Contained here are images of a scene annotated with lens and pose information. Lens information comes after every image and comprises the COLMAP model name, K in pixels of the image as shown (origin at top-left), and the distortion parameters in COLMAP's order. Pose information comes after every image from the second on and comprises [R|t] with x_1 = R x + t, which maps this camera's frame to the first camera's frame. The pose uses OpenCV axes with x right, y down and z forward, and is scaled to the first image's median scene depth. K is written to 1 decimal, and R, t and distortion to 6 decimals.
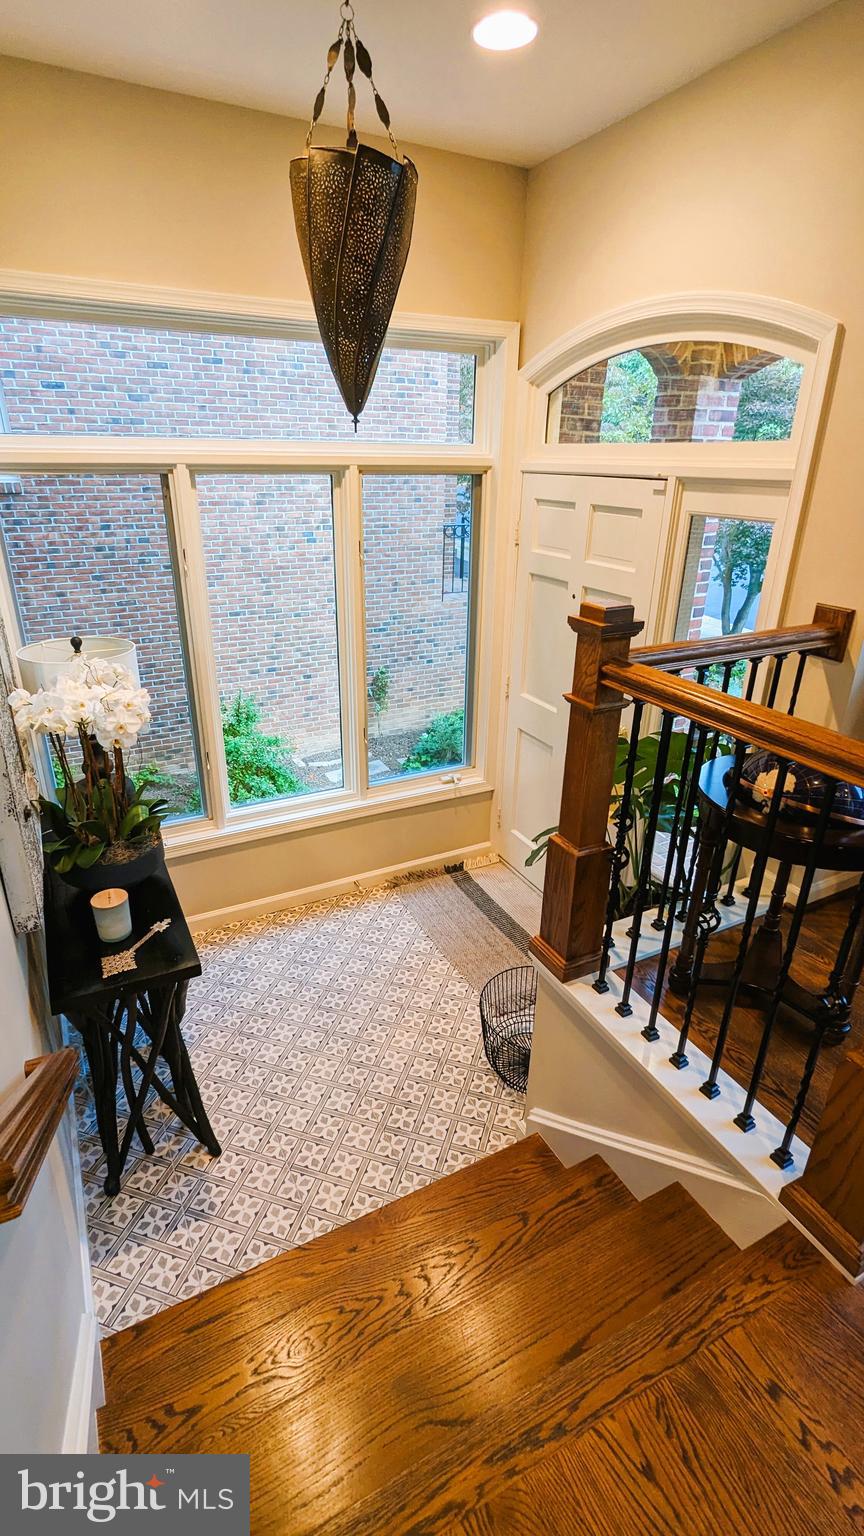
lens RADIAL K [[734.7, 0, 432.0], [0, 734.7, 768.0], [0, 0, 1]] dist [-0.000960, 0.001581]
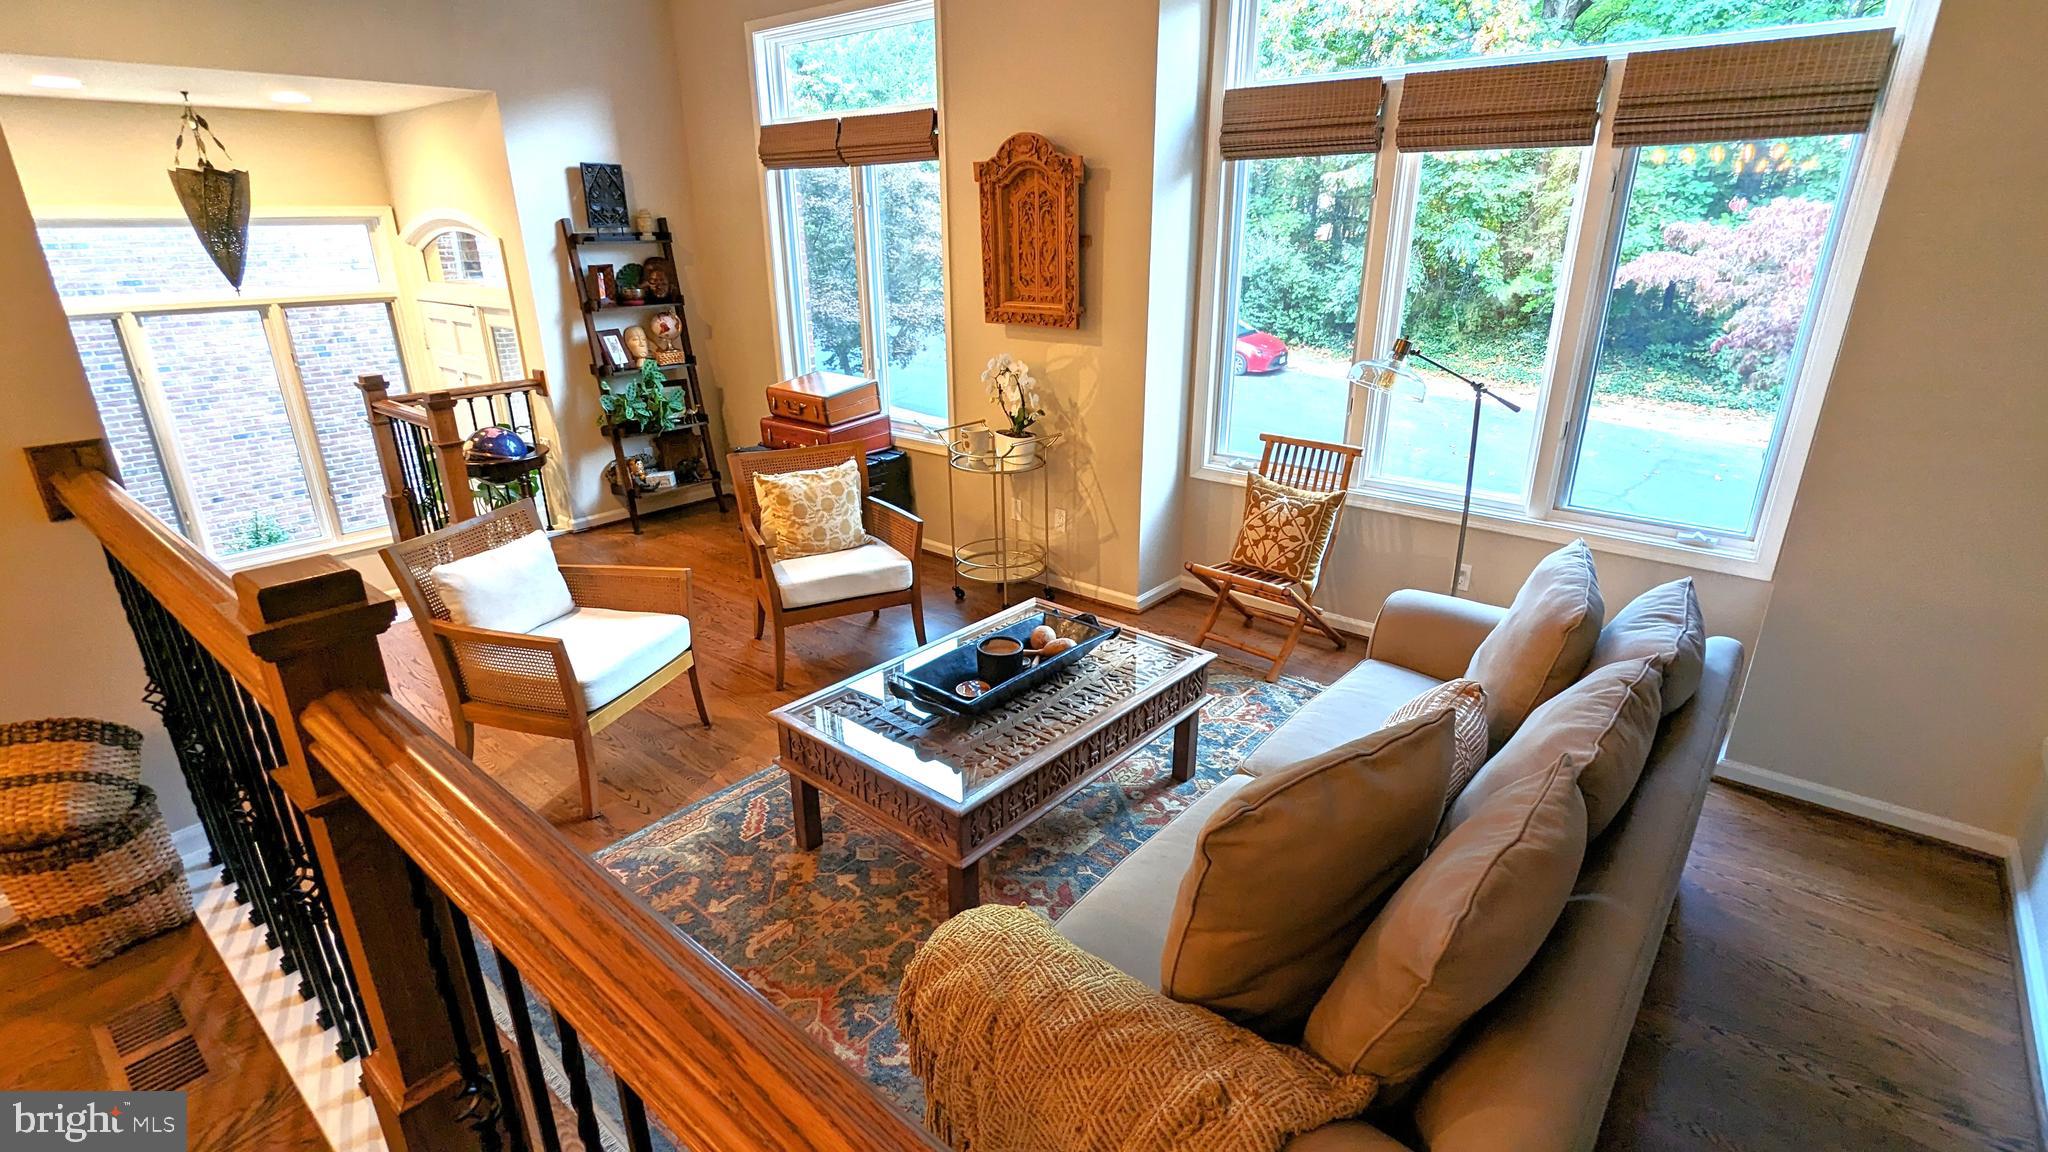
lens RADIAL K [[983.0, 0, 1024.0], [0, 983.0, 576.0], [0, 0, 1]] dist [0.002774, 0.000709]
pose [[0.927478, -0.150180, 0.342388, 0.227138], [0.167959, 0.985533, -0.022697, 0.182289], [-0.334026, 0.078559, 0.939284, -0.565686]]
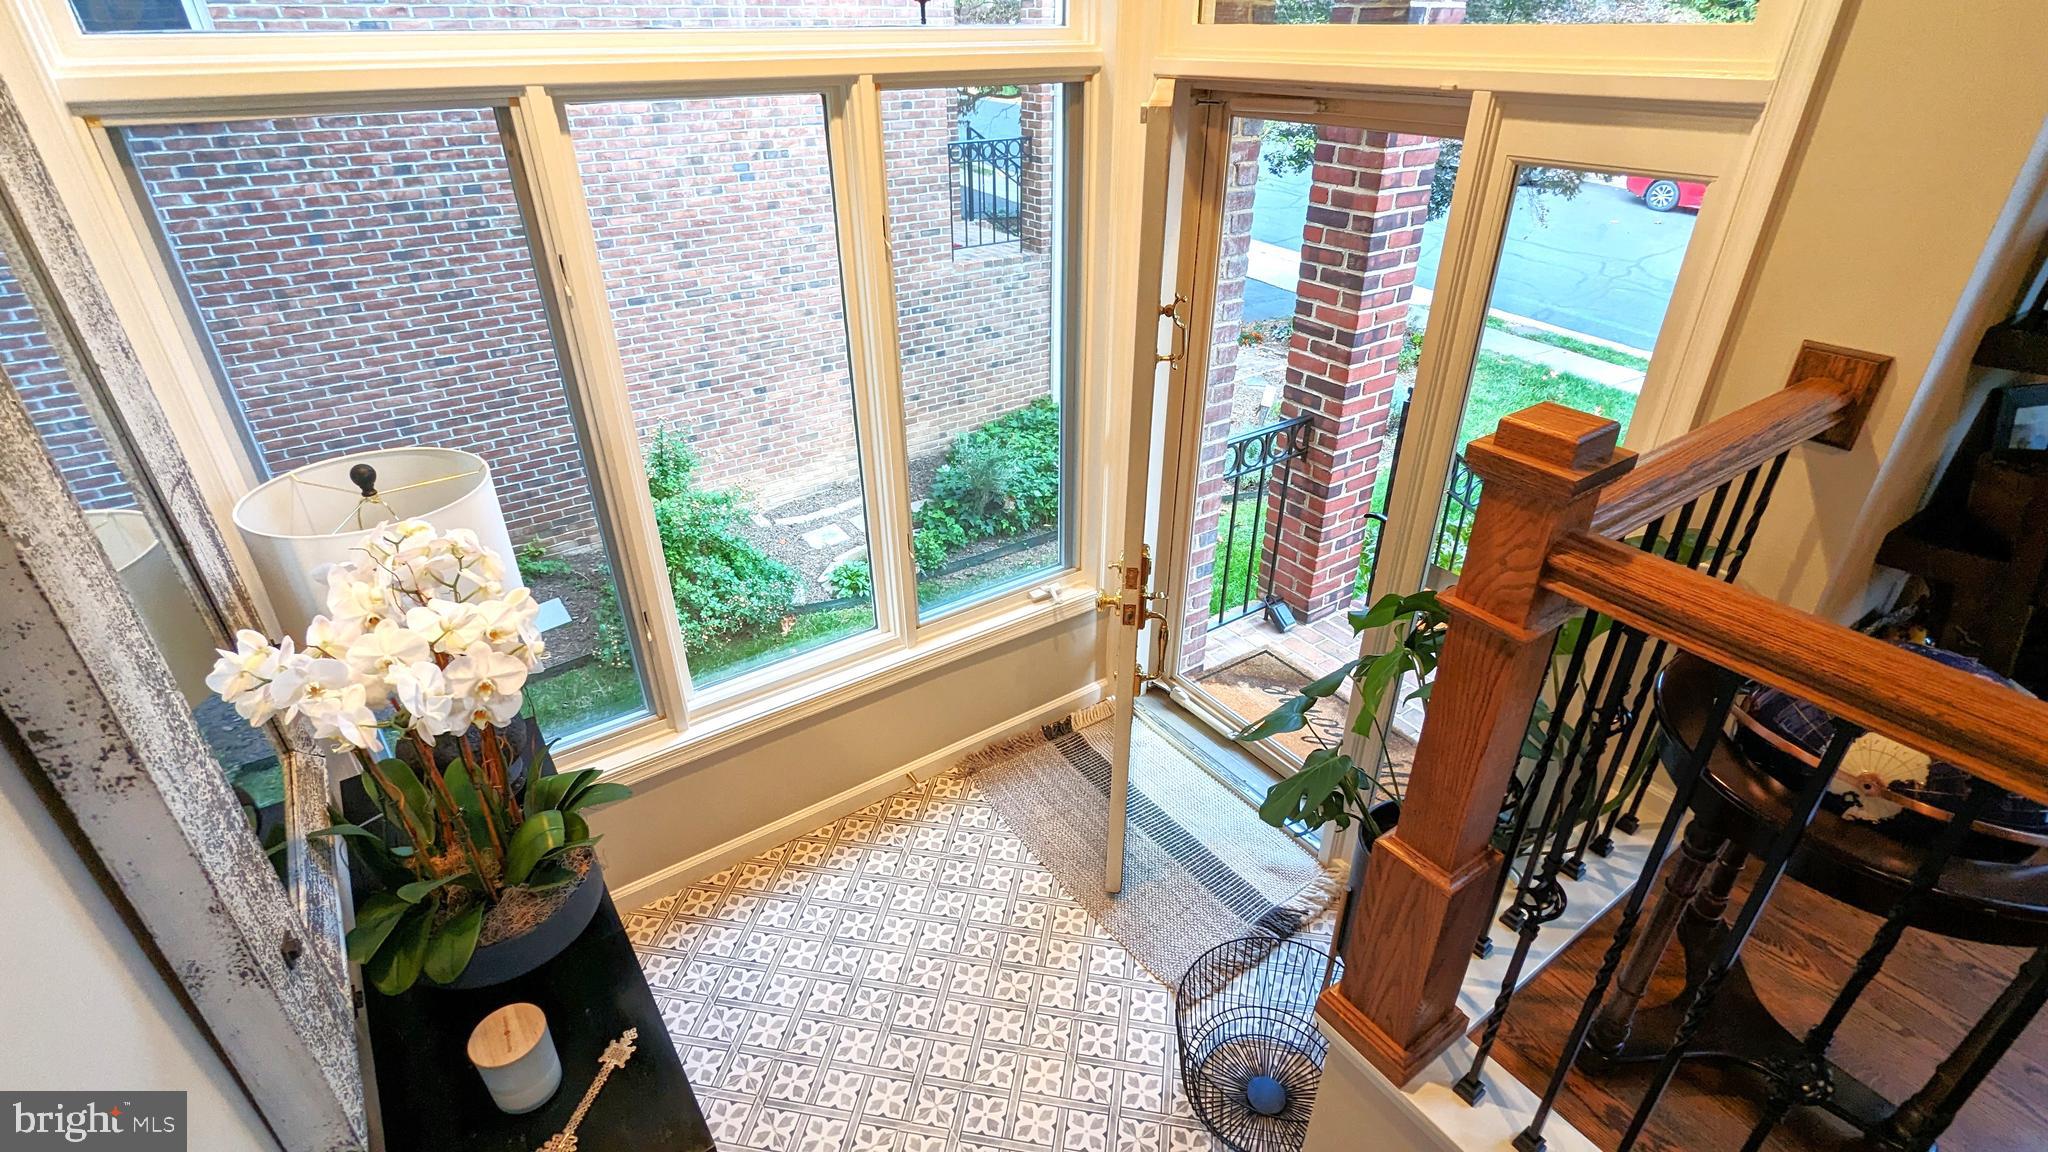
lens RADIAL K [[979.6, 0, 1035.1], [0, 979.6, 584.7], [0, 0, 1]] dist [-0.000960, 0.001581]
pose [[0.991205, -0.079889, 0.105499, -0.038125], [0.066755, 0.990204, 0.122636, -0.051421], [-0.114263, -0.114515, 0.986828, 0.099056]]
